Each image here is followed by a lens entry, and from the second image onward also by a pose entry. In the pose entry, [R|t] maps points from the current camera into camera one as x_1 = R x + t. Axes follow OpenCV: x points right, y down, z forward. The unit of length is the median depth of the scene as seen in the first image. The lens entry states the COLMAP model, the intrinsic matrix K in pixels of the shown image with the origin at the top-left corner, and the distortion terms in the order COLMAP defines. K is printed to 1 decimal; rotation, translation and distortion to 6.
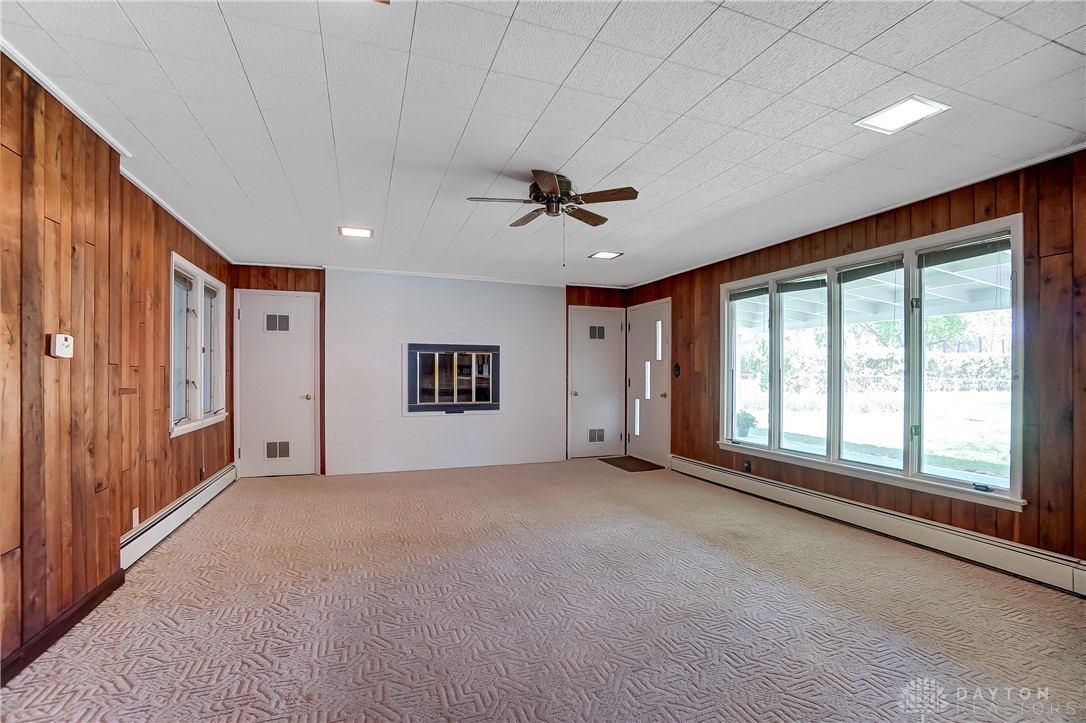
lens RADIAL K [[477.8, 0, 537.9], [0, 477.8, 364.3], [0, 0, 1]] dist [-0.066063, 0.027330]
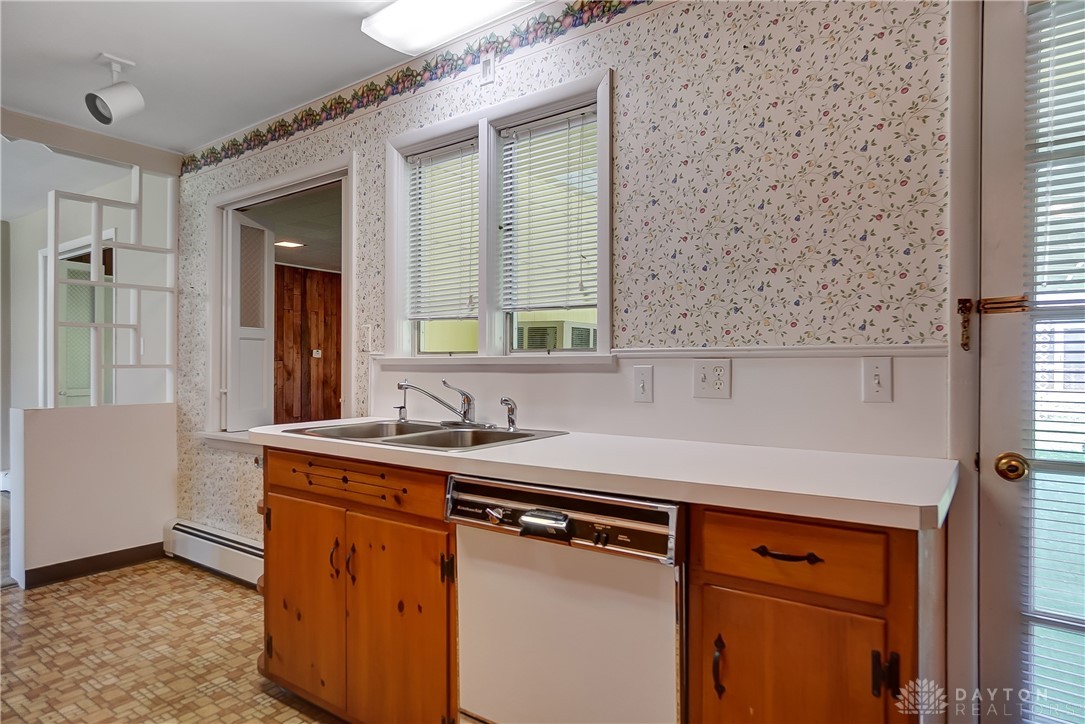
lens RADIAL K [[637.3, 0, 540.4], [0, 637.3, 366.9], [0, 0, 1]] dist [0.002583, 0.000079]
pose [[0.563769, 0.001849, -0.825931, 3.139793], [-0.002745, 0.999996, 0.000365, 0.040409], [0.825928, 0.002061, 0.563771, -0.123164]]
